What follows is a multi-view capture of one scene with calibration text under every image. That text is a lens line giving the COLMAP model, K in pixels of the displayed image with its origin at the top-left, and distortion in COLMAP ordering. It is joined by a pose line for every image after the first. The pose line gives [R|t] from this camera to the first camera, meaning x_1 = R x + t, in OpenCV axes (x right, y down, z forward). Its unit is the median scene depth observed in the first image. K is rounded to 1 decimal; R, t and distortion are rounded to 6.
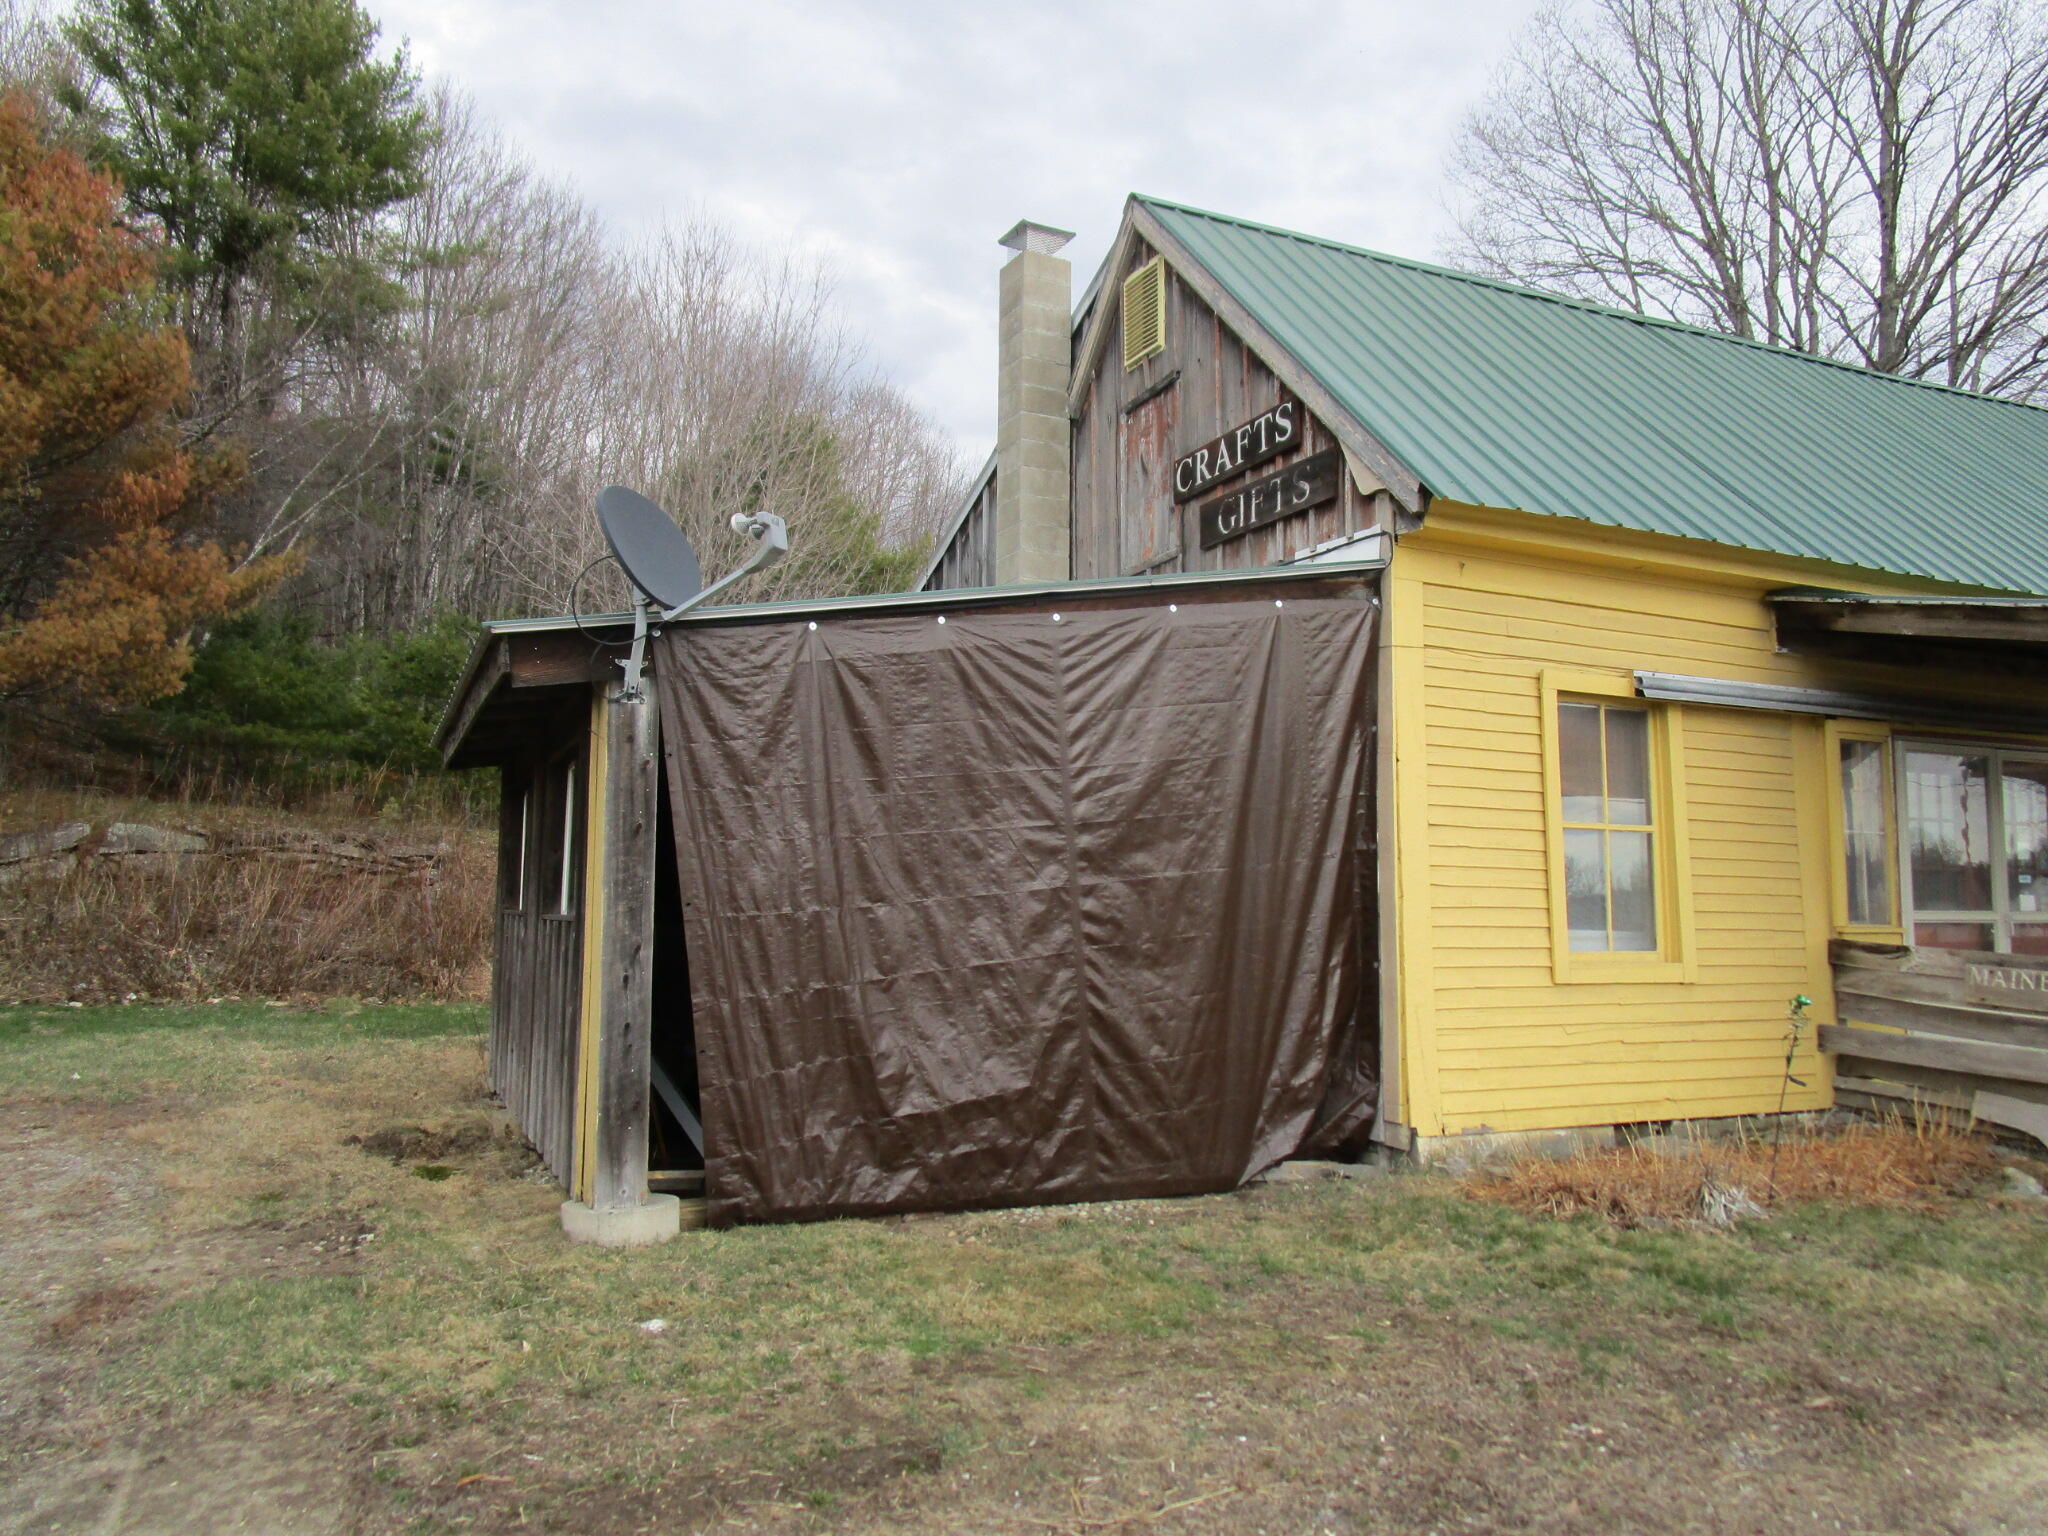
lens RADIAL K [[1488.3, 0, 1030.7], [0, 1488.3, 768.3], [0, 0, 1]] dist [-0.041132, 0.008970]
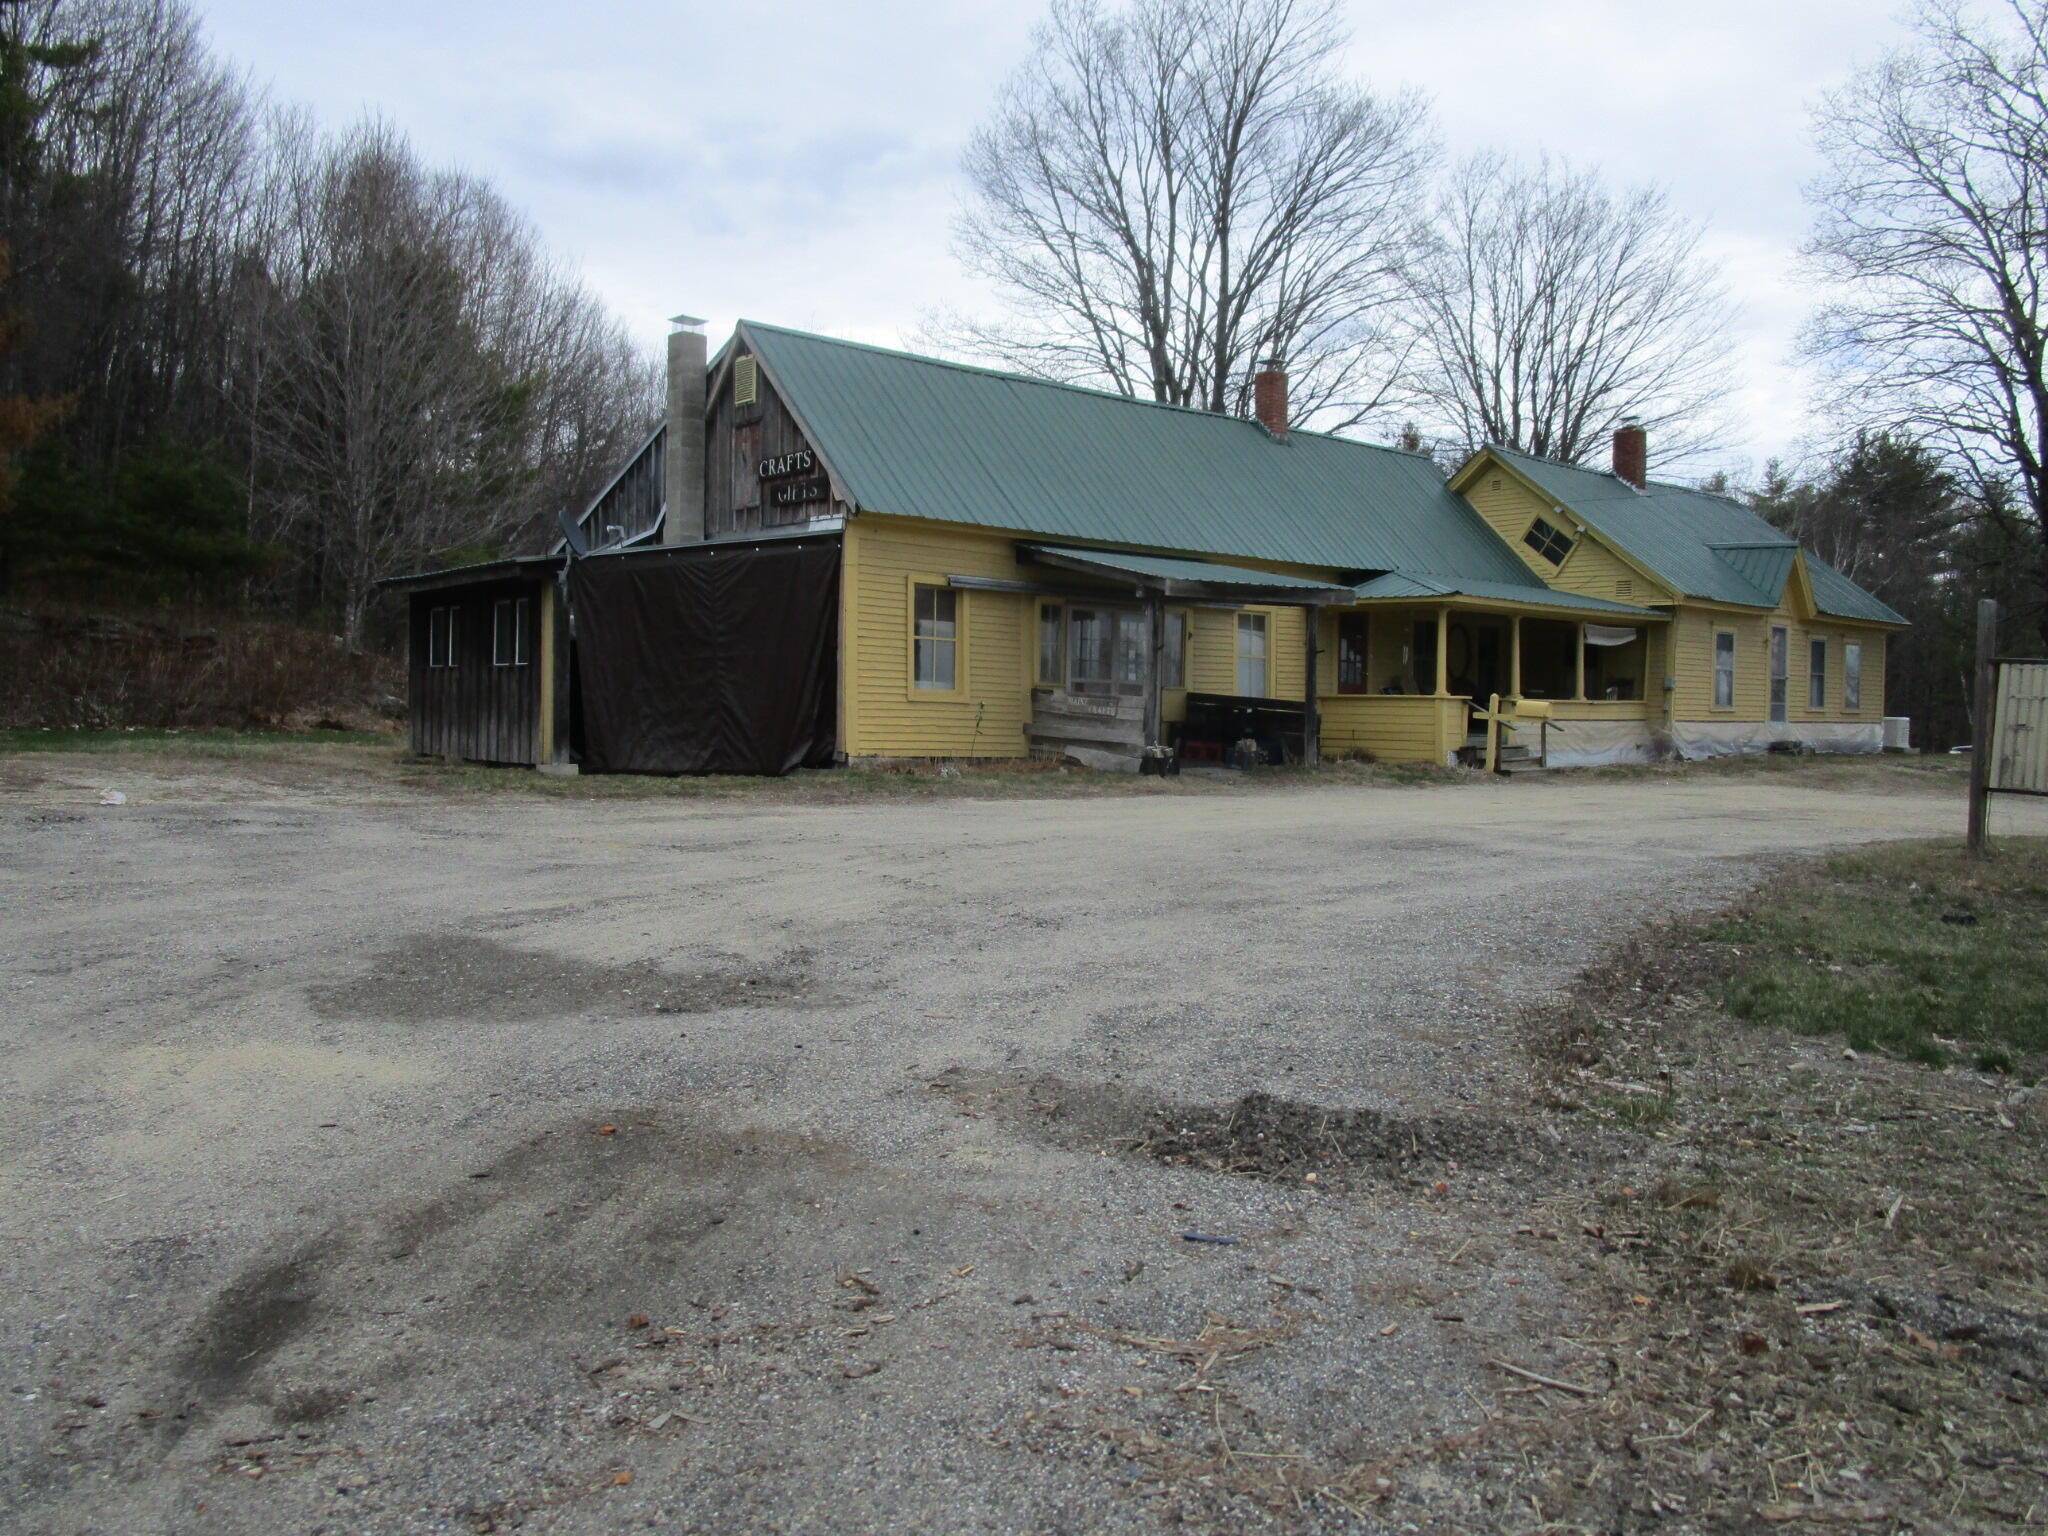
lens RADIAL K [[1568.4, 0, 1035.0], [0, 1568.4, 771.0], [0, 0, 1]] dist [-0.025944, -0.010111]
pose [[0.962509, 0.002513, 0.271240, -0.147121], [-0.038638, 0.991031, 0.127925, -0.078942], [-0.268485, -0.133609, 0.953973, -1.479865]]
